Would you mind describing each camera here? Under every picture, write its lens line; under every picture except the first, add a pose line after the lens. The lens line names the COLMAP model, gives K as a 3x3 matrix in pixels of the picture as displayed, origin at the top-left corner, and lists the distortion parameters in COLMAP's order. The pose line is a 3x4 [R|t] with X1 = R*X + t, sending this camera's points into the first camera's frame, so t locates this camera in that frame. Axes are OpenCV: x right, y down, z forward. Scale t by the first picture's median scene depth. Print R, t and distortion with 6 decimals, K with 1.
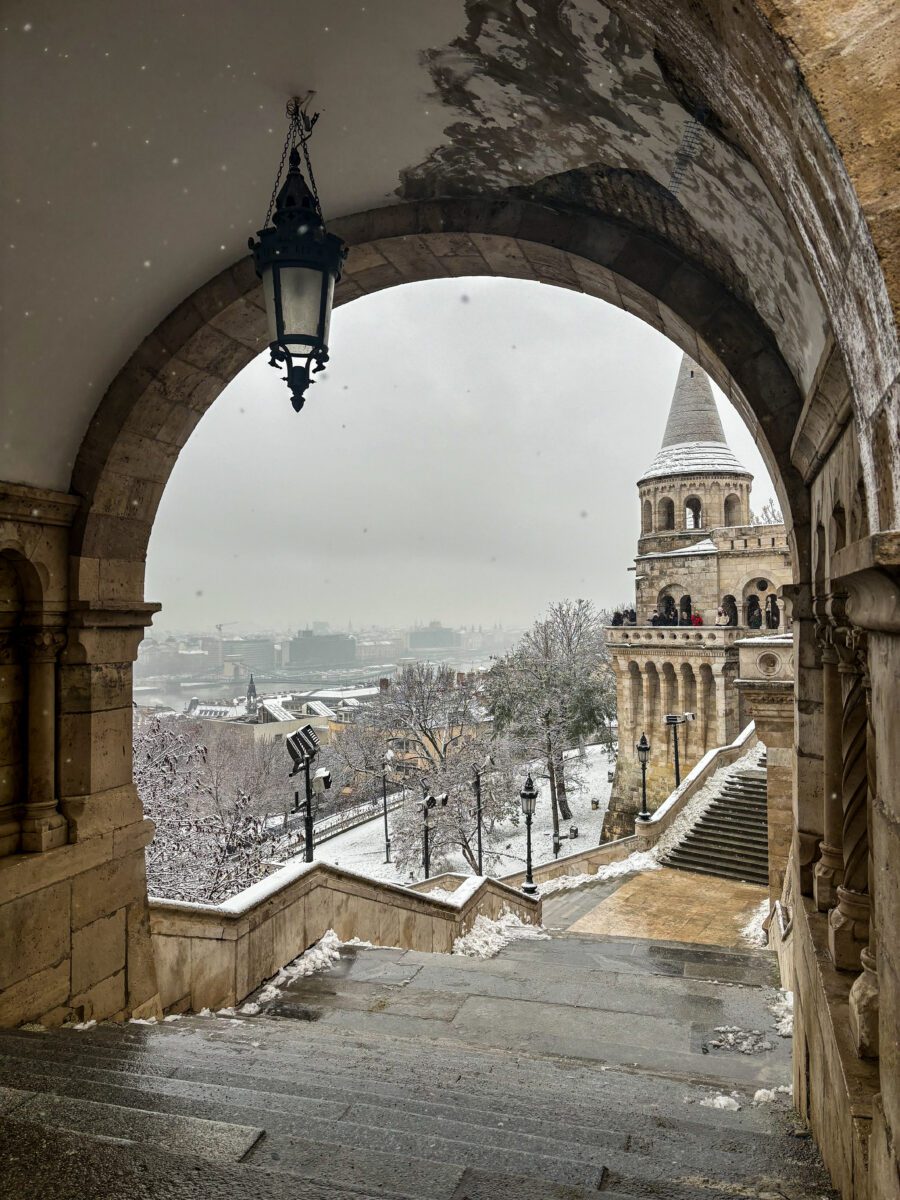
lens RADIAL K [[925.2, 0, 450.0], [0, 925.2, 600.0], [0, 0, 1]] dist [0.122258, -0.176427]
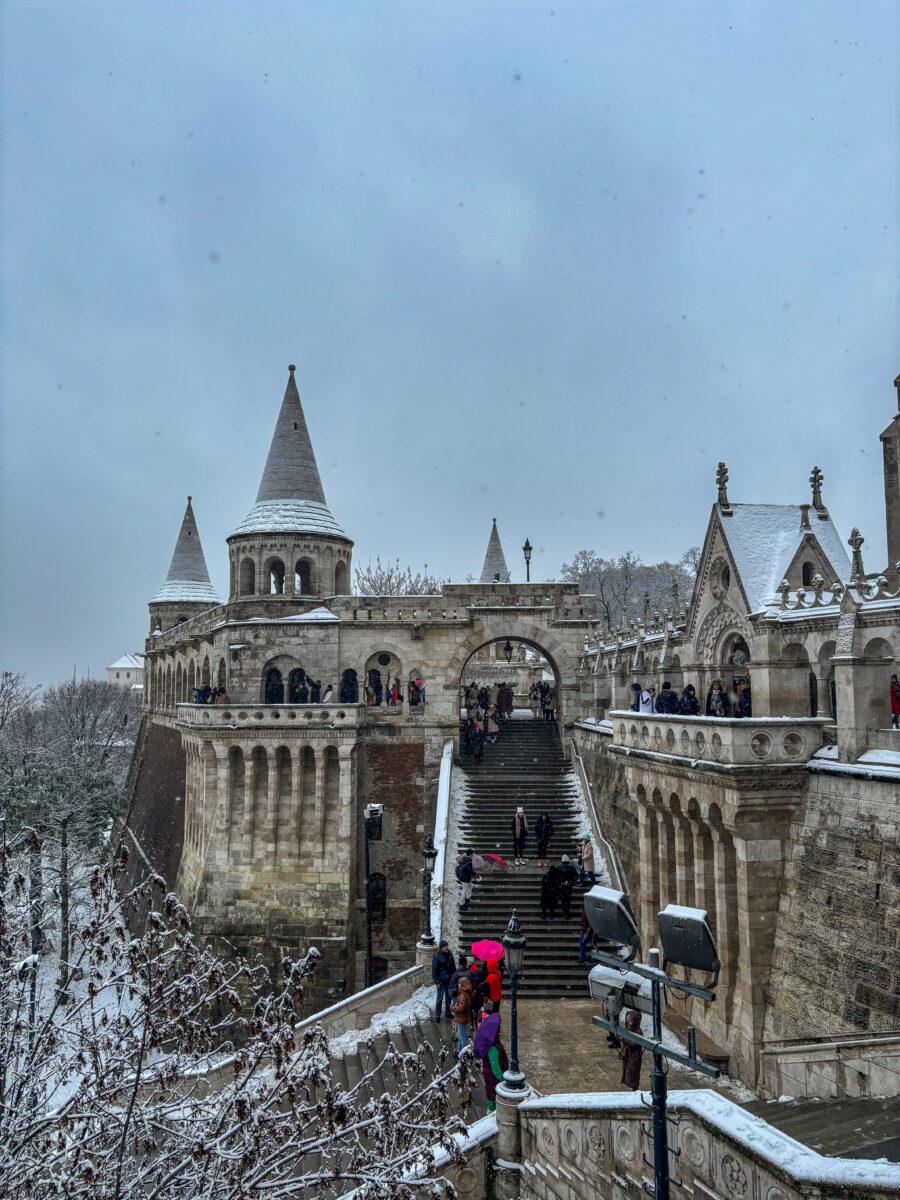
lens RADIAL K [[925.2, 0, 450.0], [0, 925.2, 600.0], [0, 0, 1]] dist [0.122258, -0.176427]
pose [[0.751407, 0.074095, 0.655666, -0.223008], [-0.018623, 0.995661, -0.091175, 0.007975], [-0.659577, 0.056299, 0.749526, 0.240712]]
